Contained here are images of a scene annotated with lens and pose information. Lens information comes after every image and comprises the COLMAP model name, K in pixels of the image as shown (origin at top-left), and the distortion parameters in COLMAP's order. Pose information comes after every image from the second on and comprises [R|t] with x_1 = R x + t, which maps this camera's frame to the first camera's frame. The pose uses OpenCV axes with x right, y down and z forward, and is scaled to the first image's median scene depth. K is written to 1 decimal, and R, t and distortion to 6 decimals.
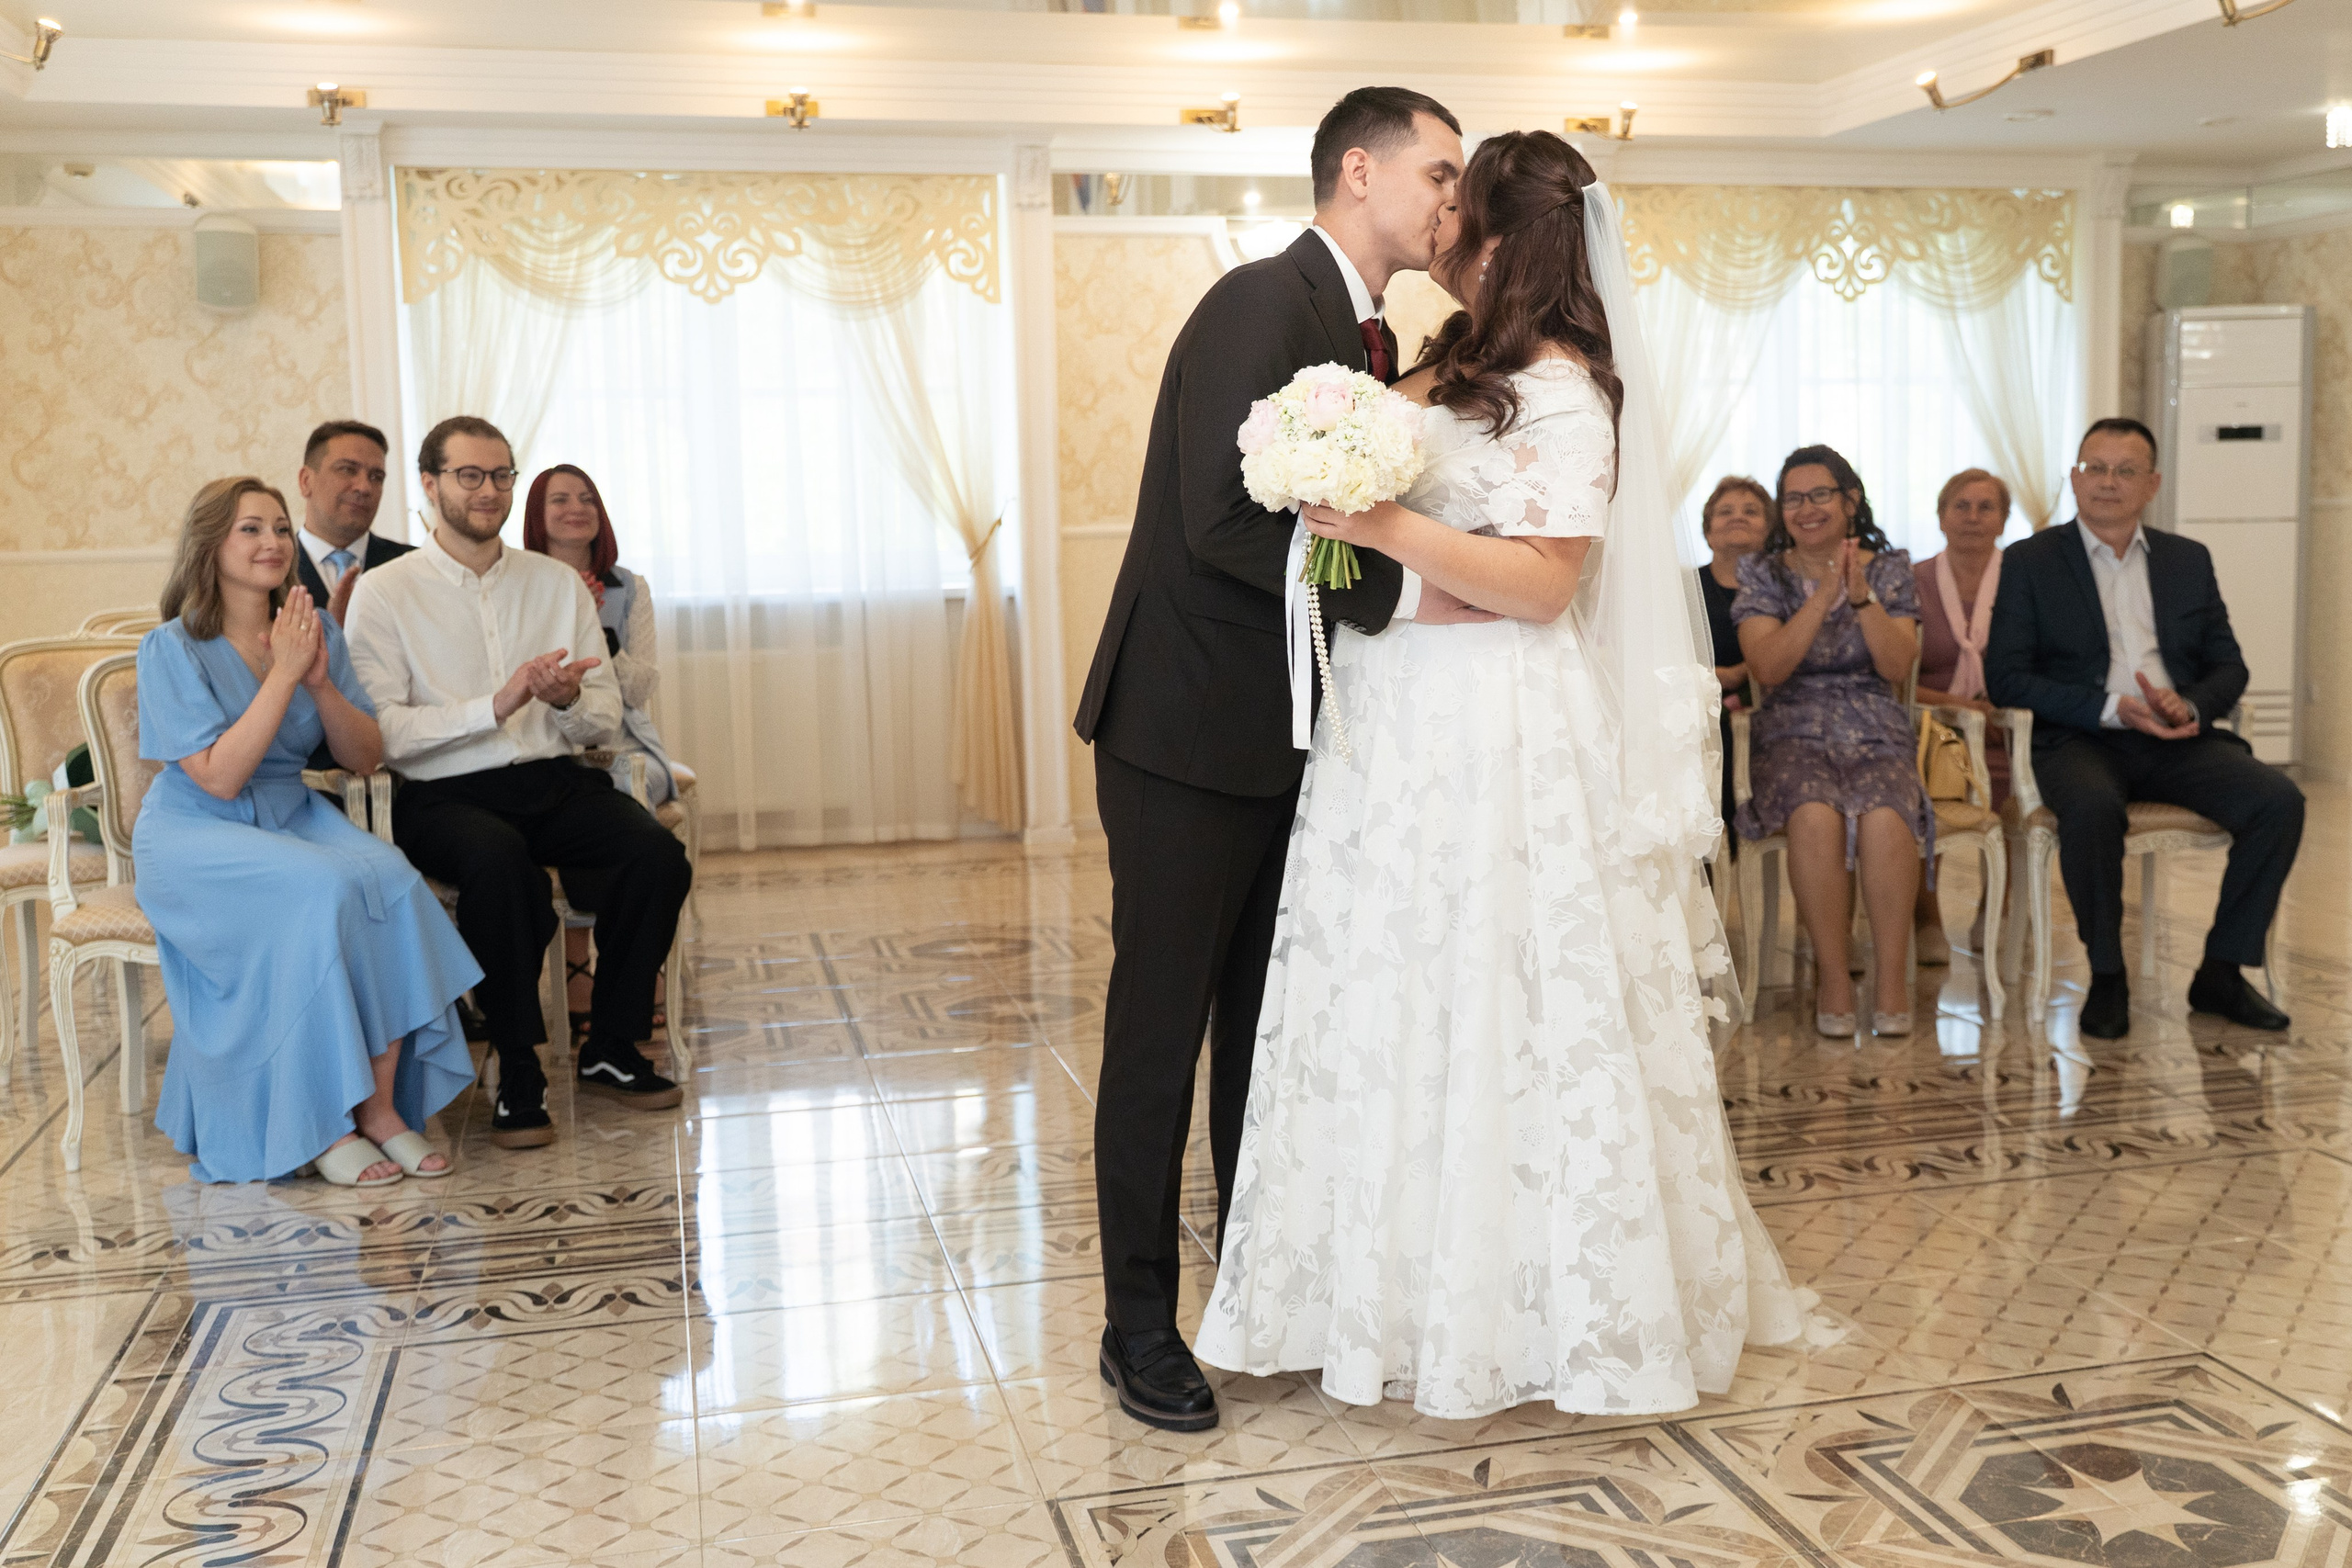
lens RADIAL K [[2316.9, 0, 1229.8], [0, 2316.9, 822.5], [0, 0, 1]] dist [-0.013037, 0.003829]
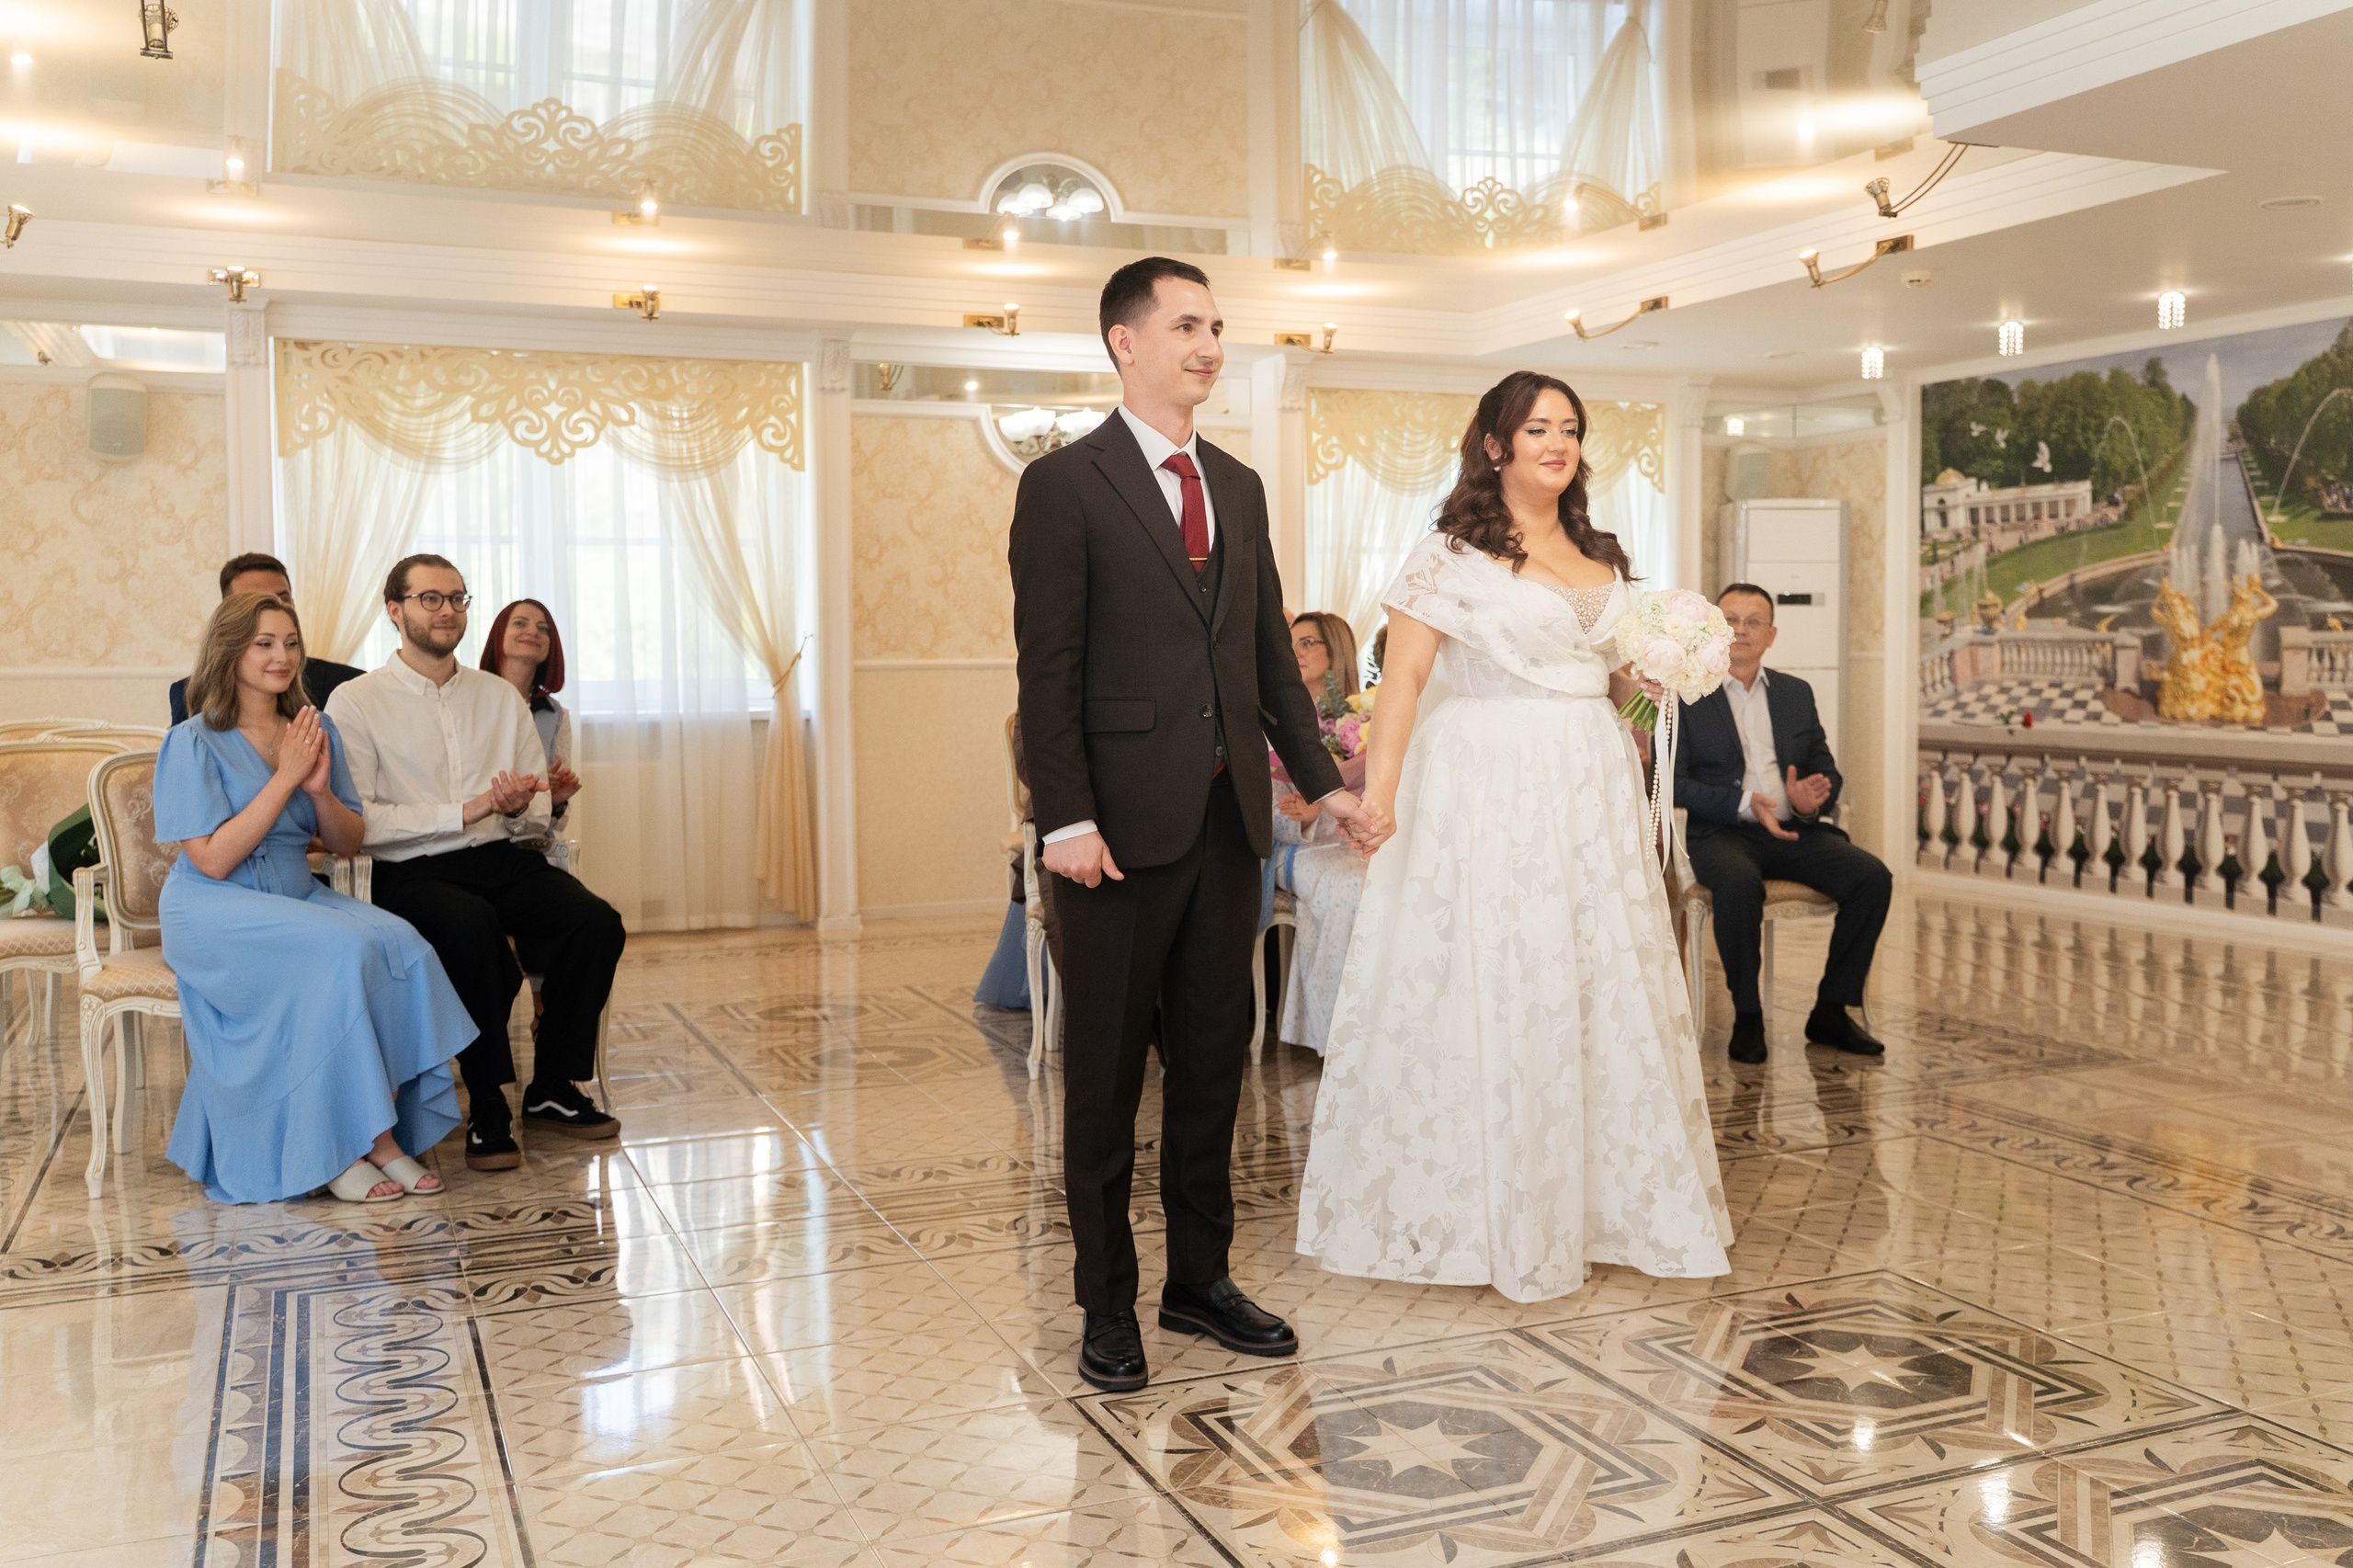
lens RADIAL K [[2066.3, 0, 1180.7], [0, 2066.3, 829.8], [0, 0, 1]] dist [-0.016851, -0.001287]
pose [[0.988547, 0.001570, 0.150908, -0.070205], [0.006157, 0.998694, -0.050719, 0.013263], [-0.150790, 0.051067, 0.987246, -0.058865]]
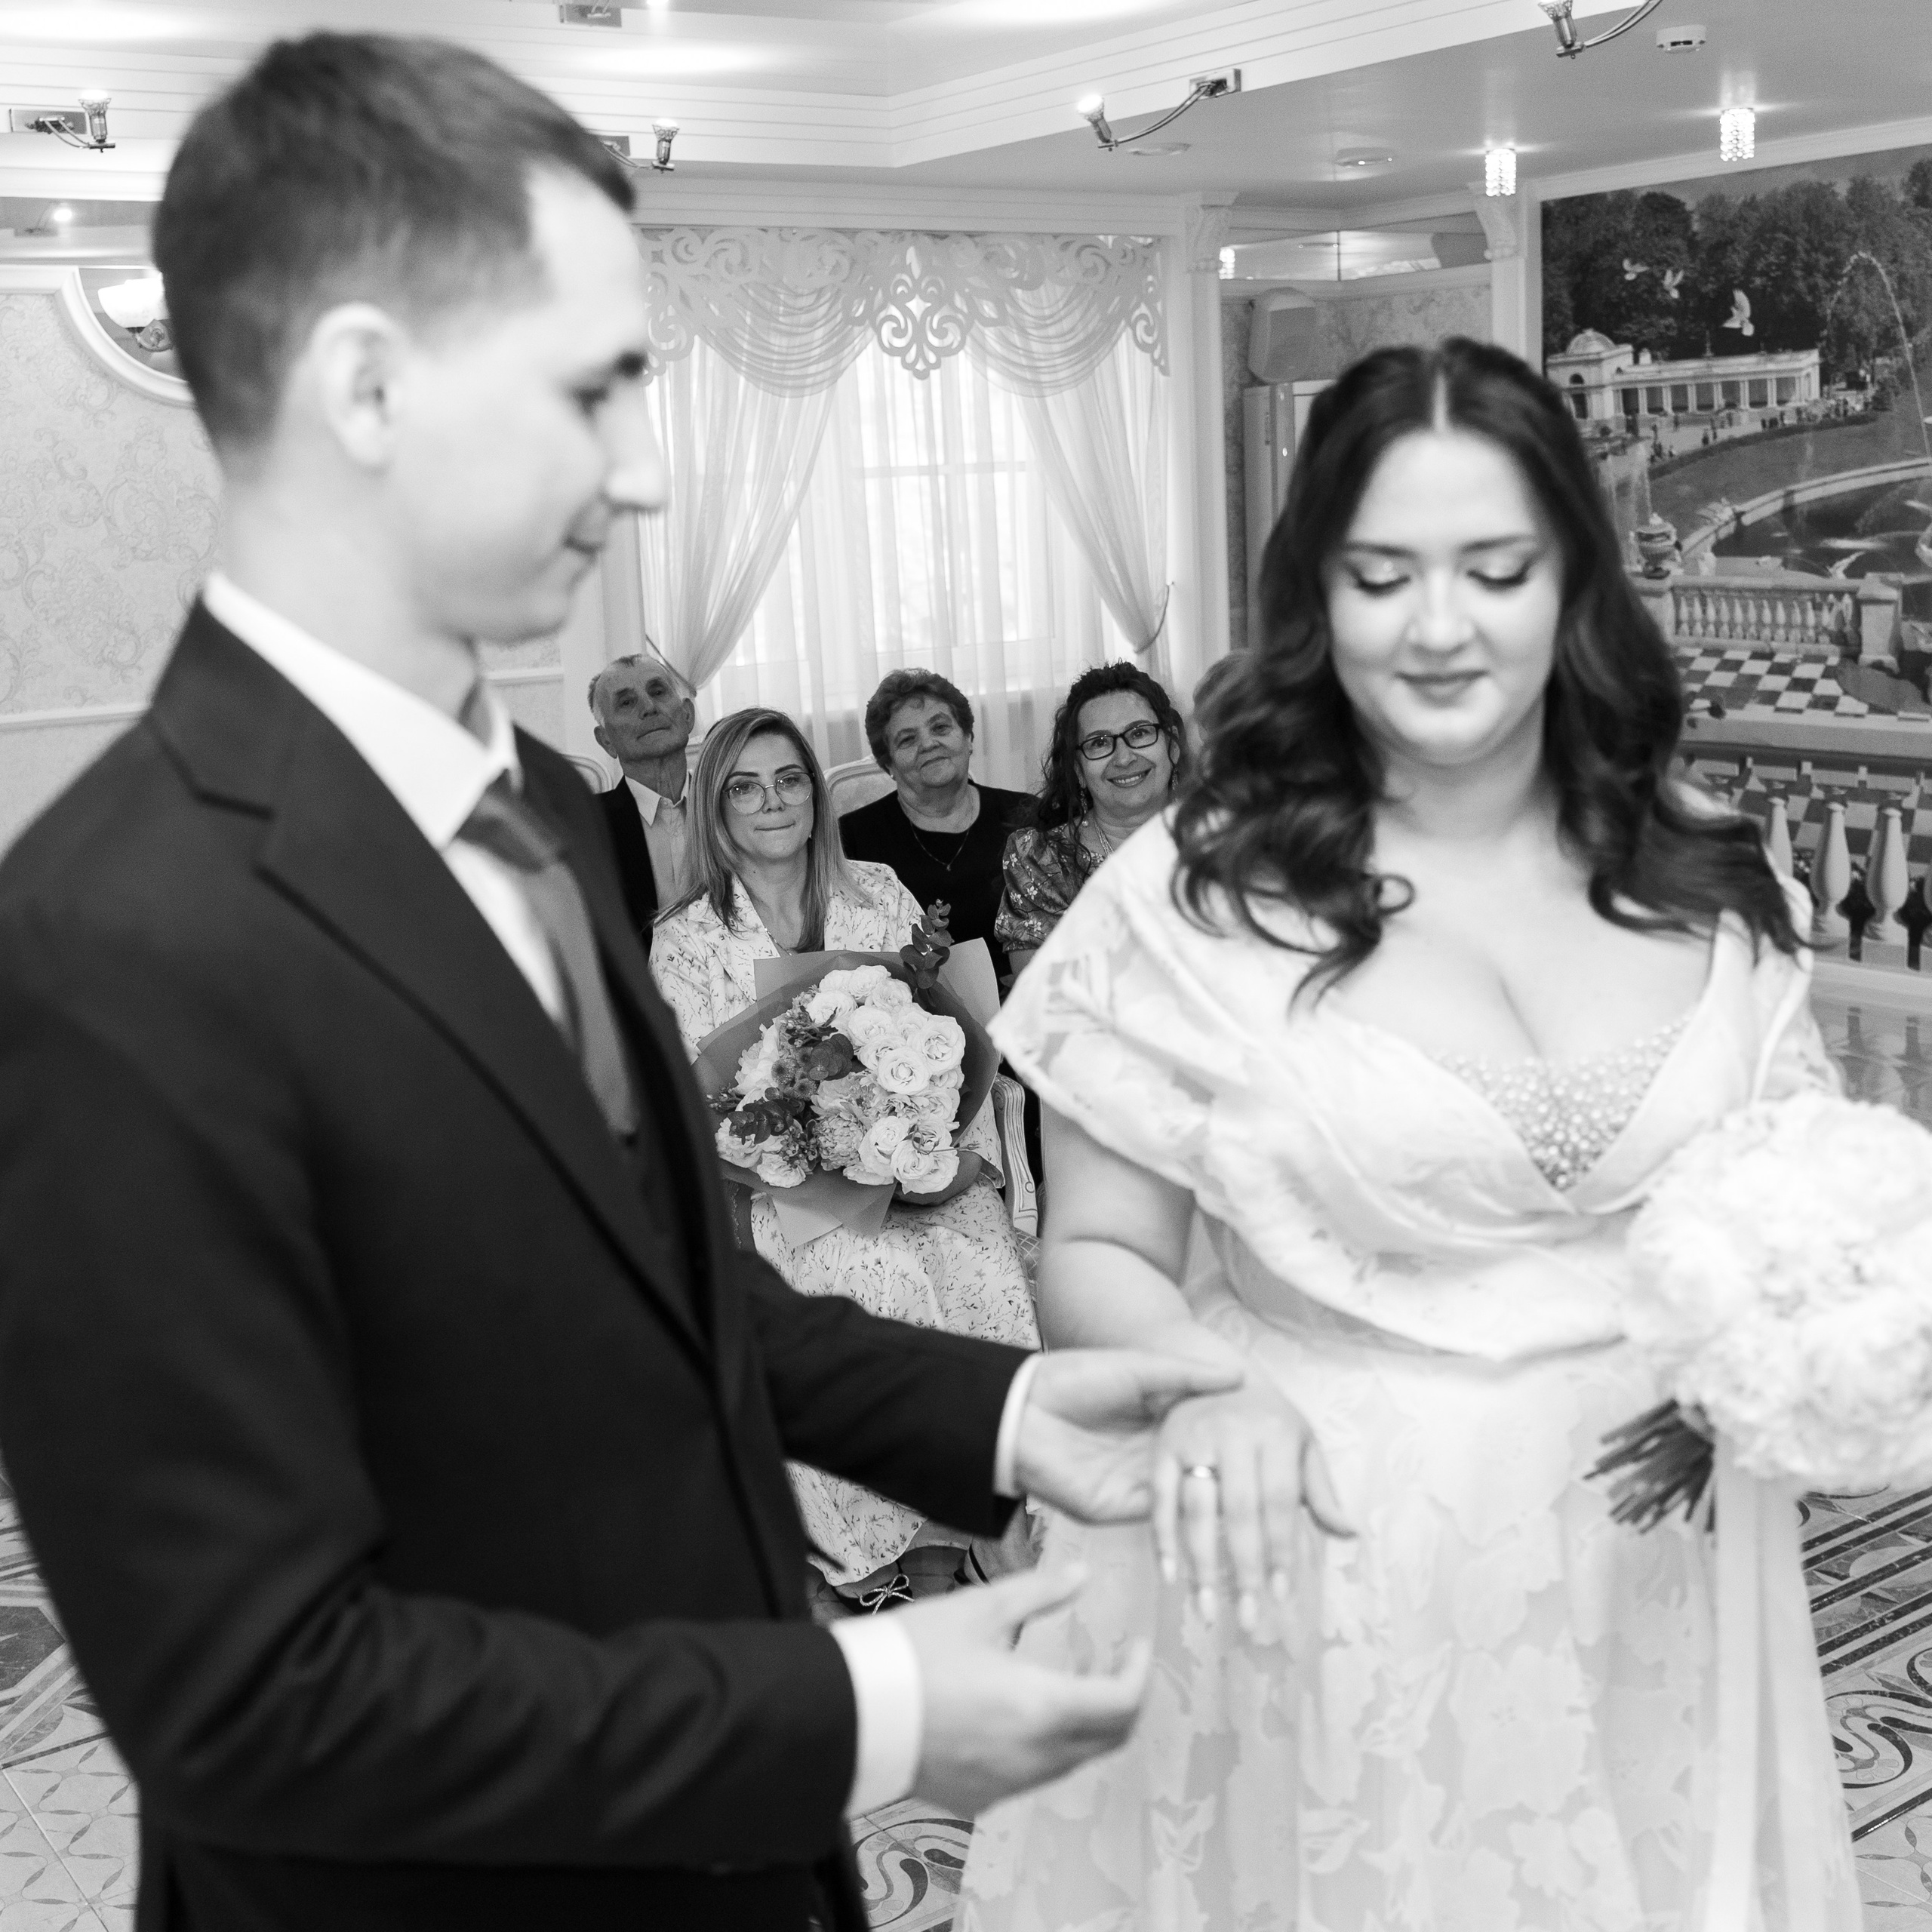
lens RADIAL K [[2448.0, 0, 928.1], [0, 2448.0, 960.3], [0, 0, 1]] dist [-0.008422, -0.060189]
pose [[0.935737, -0.087264, 0.341733, -0.034168], [0.072964, 0.995844, 0.054506, -0.081681], [-0.345070, -0.026069, 0.938215, 0.239644]]
